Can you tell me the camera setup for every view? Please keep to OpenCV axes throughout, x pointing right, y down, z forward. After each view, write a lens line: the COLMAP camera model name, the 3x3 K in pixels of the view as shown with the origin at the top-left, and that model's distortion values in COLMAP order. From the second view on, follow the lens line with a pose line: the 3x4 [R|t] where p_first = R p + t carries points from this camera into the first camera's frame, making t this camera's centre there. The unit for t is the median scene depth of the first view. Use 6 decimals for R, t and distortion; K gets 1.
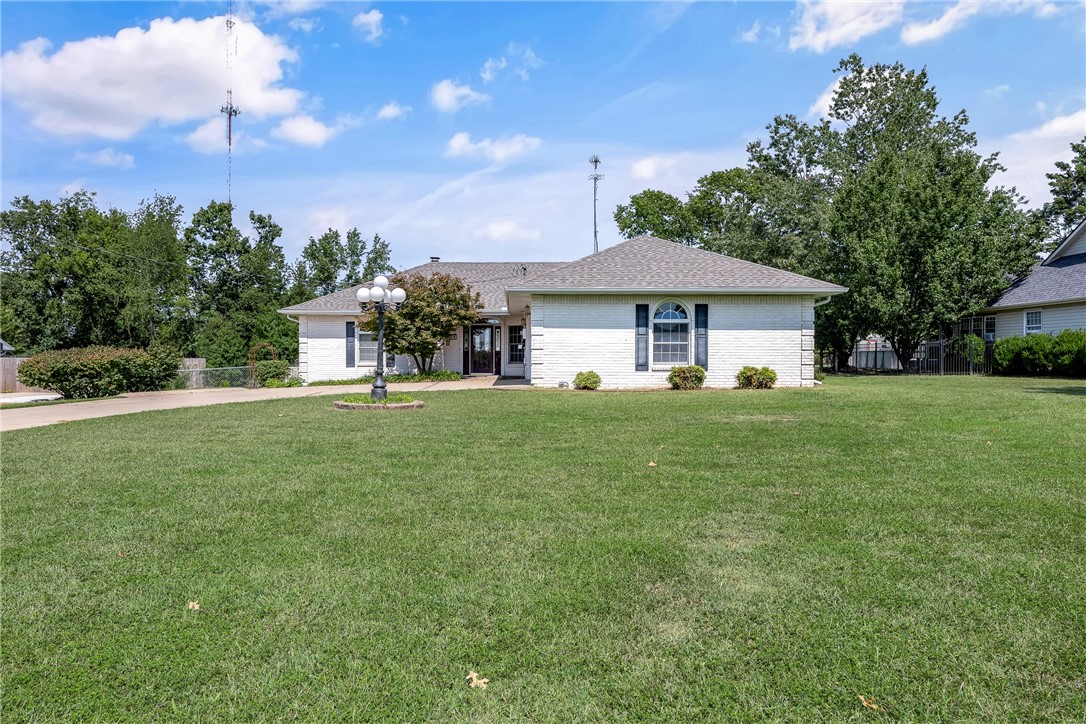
lens RADIAL K [[656.8, 0, 543.0], [0, 656.8, 362.0], [0, 0, 1]] dist [-0.023595, 0.029191]
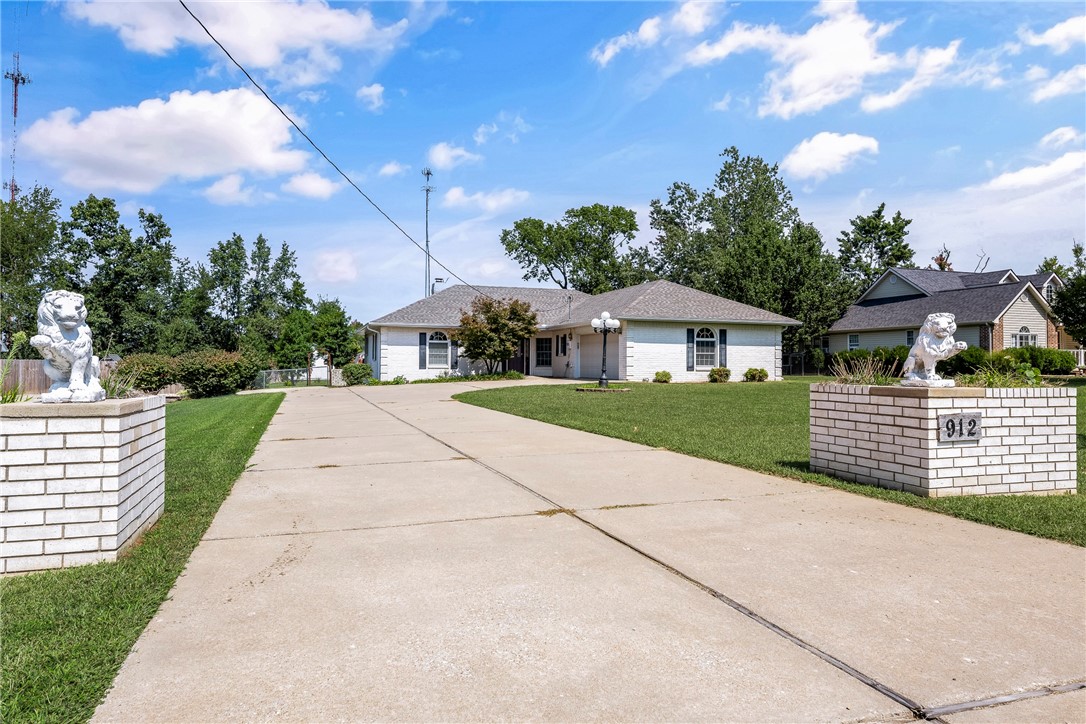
lens RADIAL K [[659.9, 0, 543.0], [0, 659.9, 362.0], [0, 0, 1]] dist [-0.001444, -0.001472]
pose [[0.947218, 0.005860, 0.320535, -0.502743], [-0.002983, 0.999951, -0.009466, 0.005950], [-0.320575, 0.008010, 0.947189, -0.281529]]
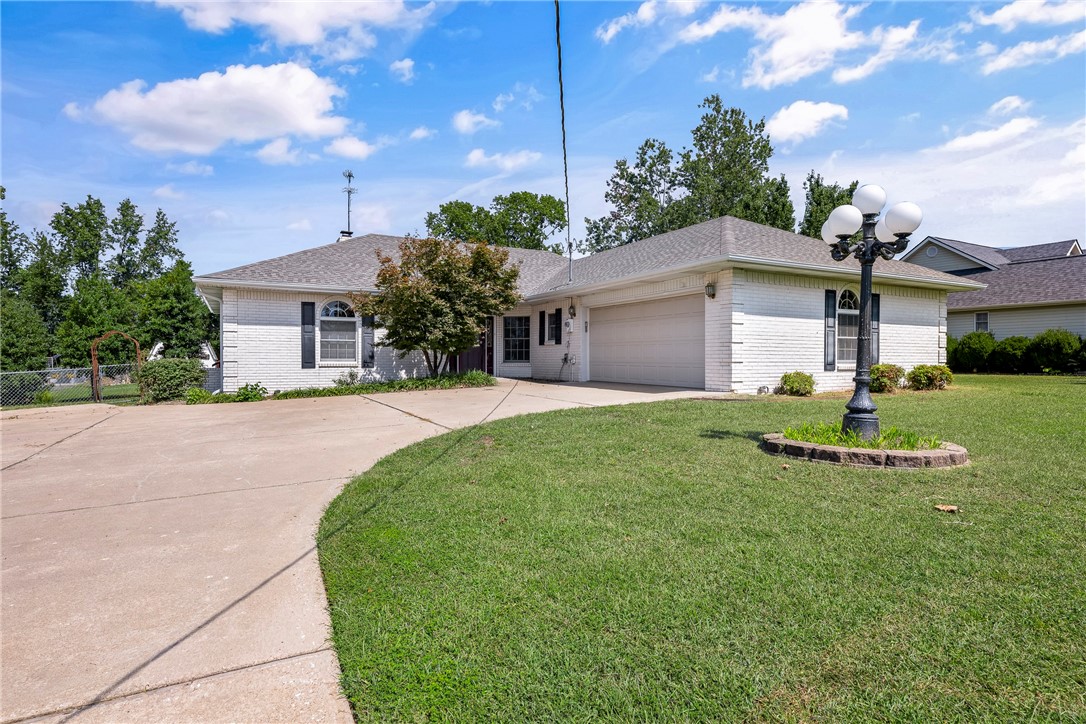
lens RADIAL K [[542.3, 0, 527.3], [0, 542.3, 363.5], [0, 0, 1]] dist [0.000117, -0.000187]
pose [[0.895024, -0.003226, 0.446007, -0.357967], [0.001301, 0.999988, 0.004621, 0.000521], [-0.446017, -0.003555, 0.895018, 0.406561]]
